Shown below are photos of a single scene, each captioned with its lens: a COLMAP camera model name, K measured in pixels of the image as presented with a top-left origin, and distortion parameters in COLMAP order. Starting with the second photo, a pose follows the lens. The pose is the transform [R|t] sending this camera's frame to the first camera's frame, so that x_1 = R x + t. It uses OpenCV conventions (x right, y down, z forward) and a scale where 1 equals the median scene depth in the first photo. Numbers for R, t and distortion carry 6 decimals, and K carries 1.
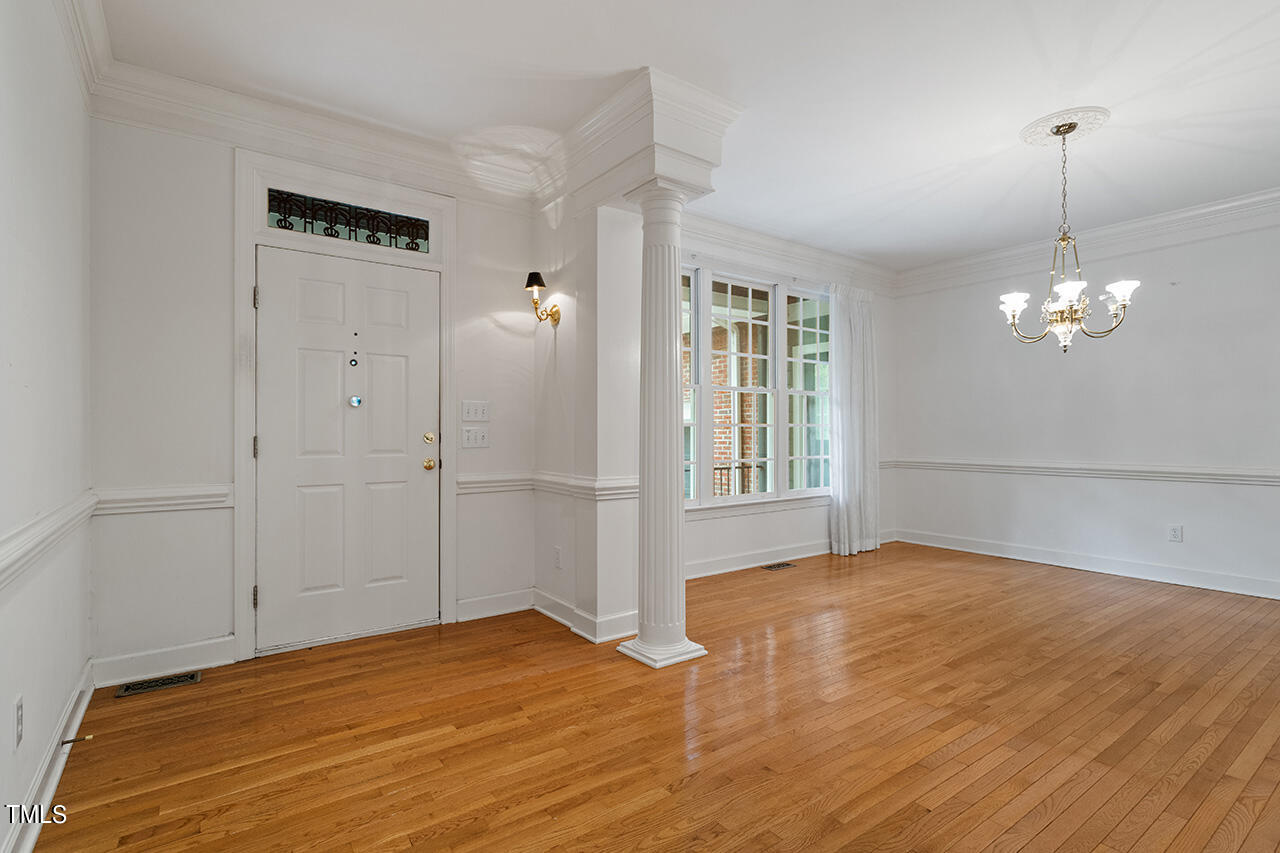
lens RADIAL K [[614.5, 0, 640.2], [0, 614.5, 430.4], [0, 0, 1]] dist [0.000374, 0.002549]
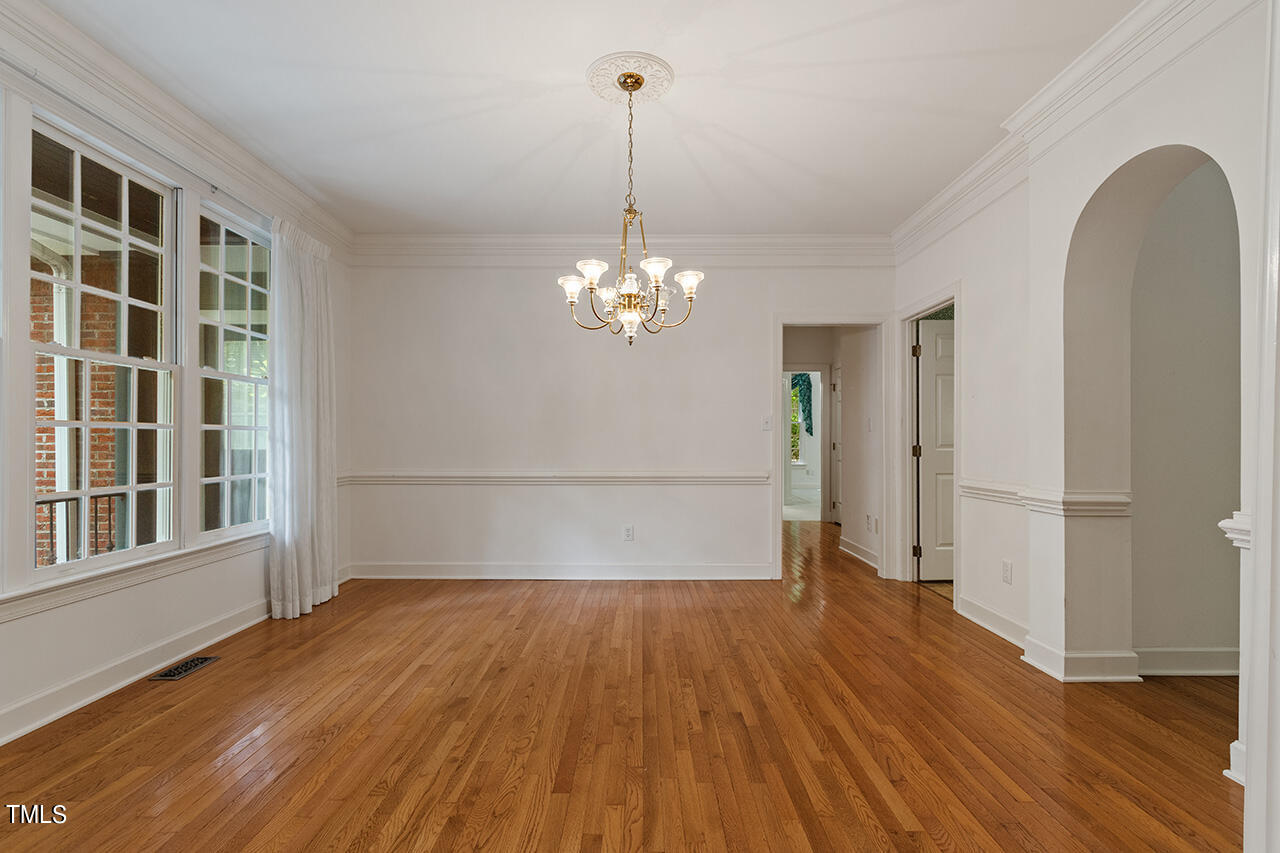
lens RADIAL K [[614.5, 0, 639.4], [0, 614.5, 436.4], [0, 0, 1]] dist [0.000374, 0.002549]
pose [[0.594695, 0.005931, 0.803930, 0.010902], [-0.003463, 0.999982, -0.004816, 0.002942], [-0.803944, 0.000080, 0.594705, 0.342256]]
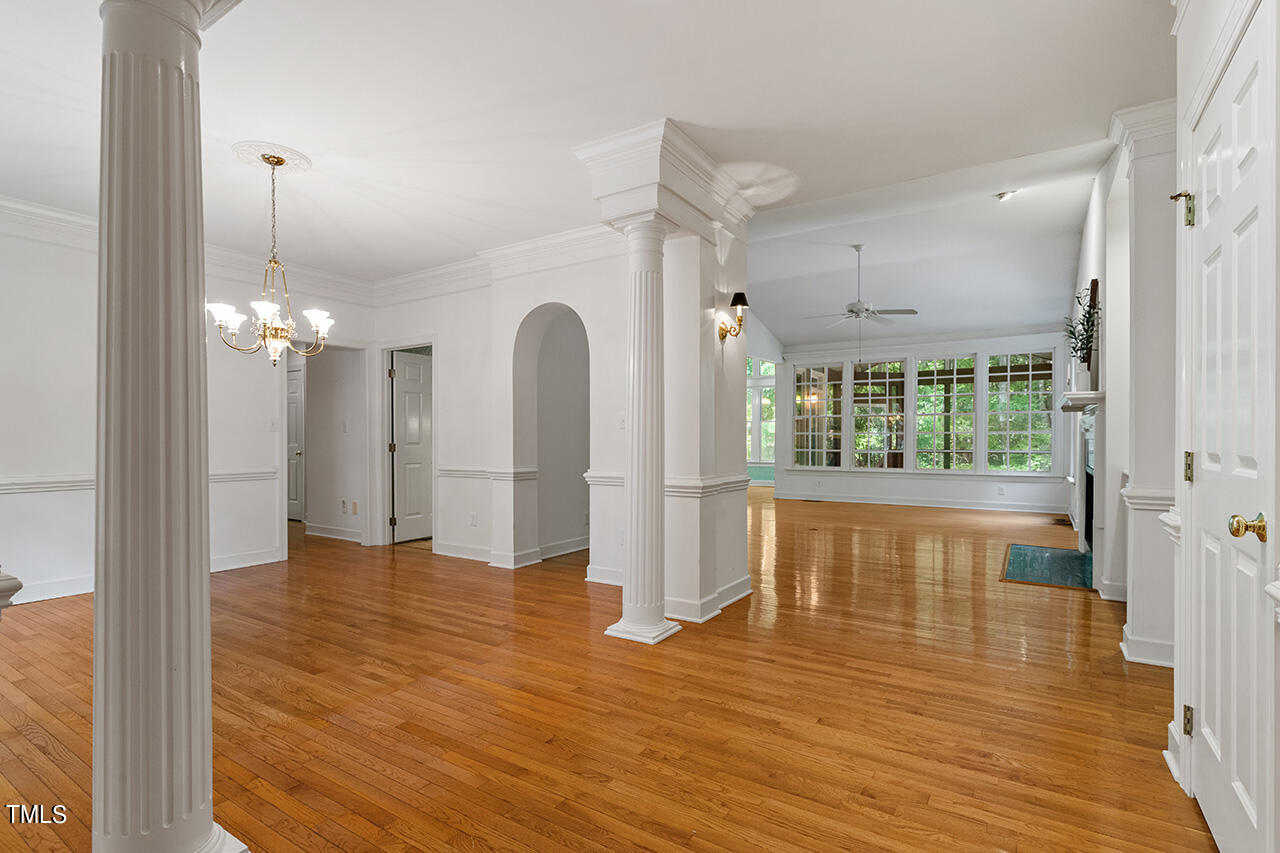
lens RADIAL K [[614.5, 0, 636.4], [0, 614.5, 443.1], [0, 0, 1]] dist [0.000374, 0.002549]
pose [[-0.344811, -0.004821, 0.938660, -0.392076], [-0.000237, 0.999987, 0.005049, 0.002930], [-0.938672, 0.001518, -0.344808, 0.546320]]
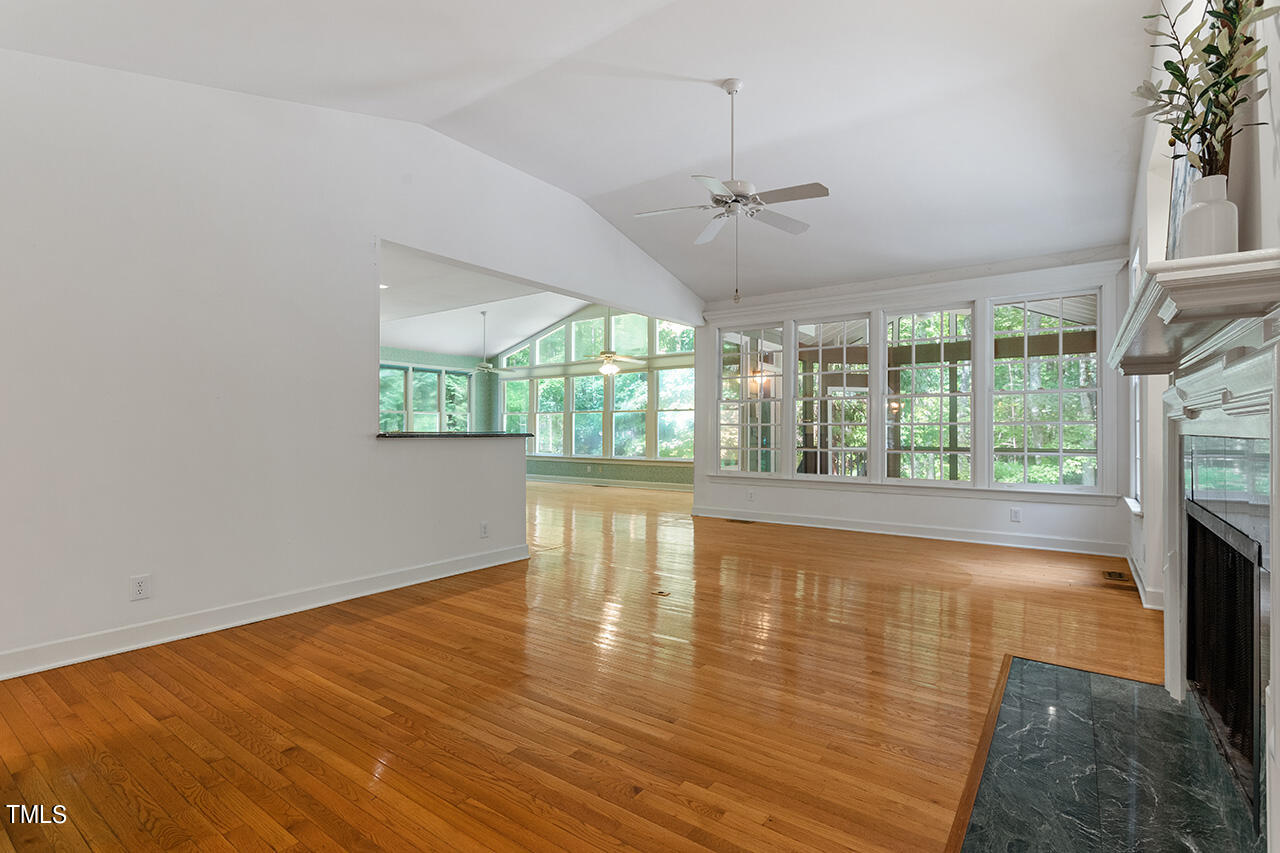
lens RADIAL K [[614.5, 0, 640.6], [0, 614.5, 424.3], [0, 0, 1]] dist [0.000374, 0.002549]
pose [[-0.302959, 0.013109, 0.952913, -0.284830], [-0.001034, 0.999900, -0.014084, 0.002190], [-0.953003, -0.005252, -0.302915, 0.397536]]
